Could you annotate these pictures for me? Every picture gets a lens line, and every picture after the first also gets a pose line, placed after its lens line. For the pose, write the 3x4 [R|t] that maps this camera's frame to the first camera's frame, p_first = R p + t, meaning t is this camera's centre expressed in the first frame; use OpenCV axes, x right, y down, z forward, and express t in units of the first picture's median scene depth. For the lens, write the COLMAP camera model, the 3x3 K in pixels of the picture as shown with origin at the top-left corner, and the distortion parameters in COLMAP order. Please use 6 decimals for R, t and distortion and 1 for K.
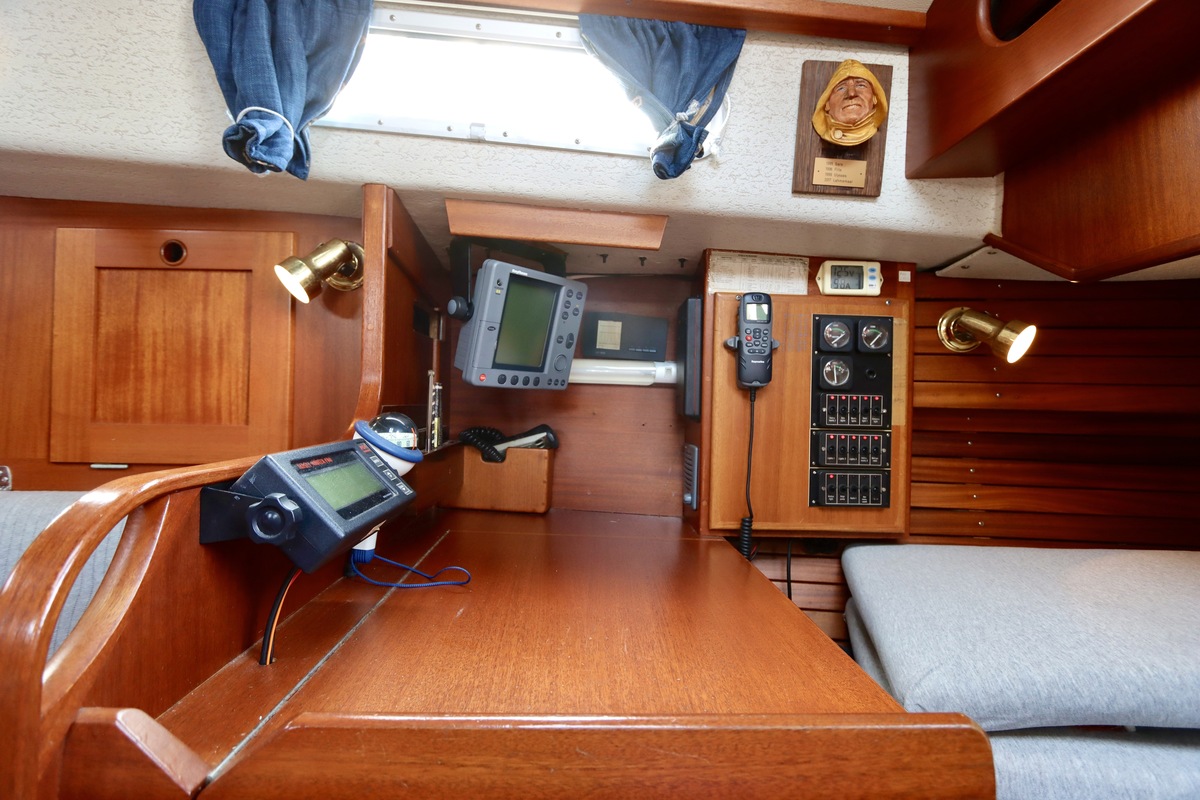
lens RADIAL K [[592.9, 0, 601.2], [0, 592.9, 394.9], [0, 0, 1]] dist [-0.022950, 0.004900]
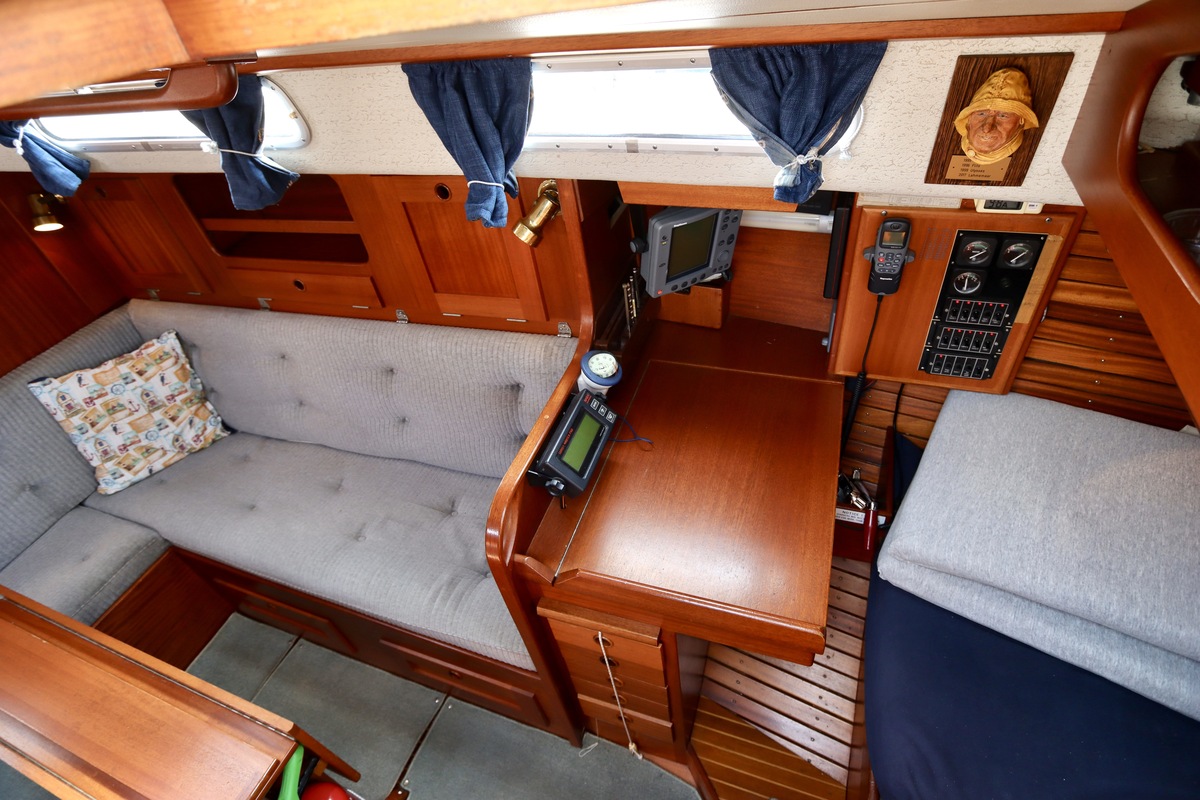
lens RADIAL K [[594.3, 0, 600.7], [0, 594.3, 395.8], [0, 0, 1]] dist [-0.017501, 0.002617]
pose [[0.921787, 0.134264, -0.363706, 0.195093], [0.149861, 0.741807, 0.653654, -0.713627], [0.357562, -0.657035, 0.663667, -0.127486]]
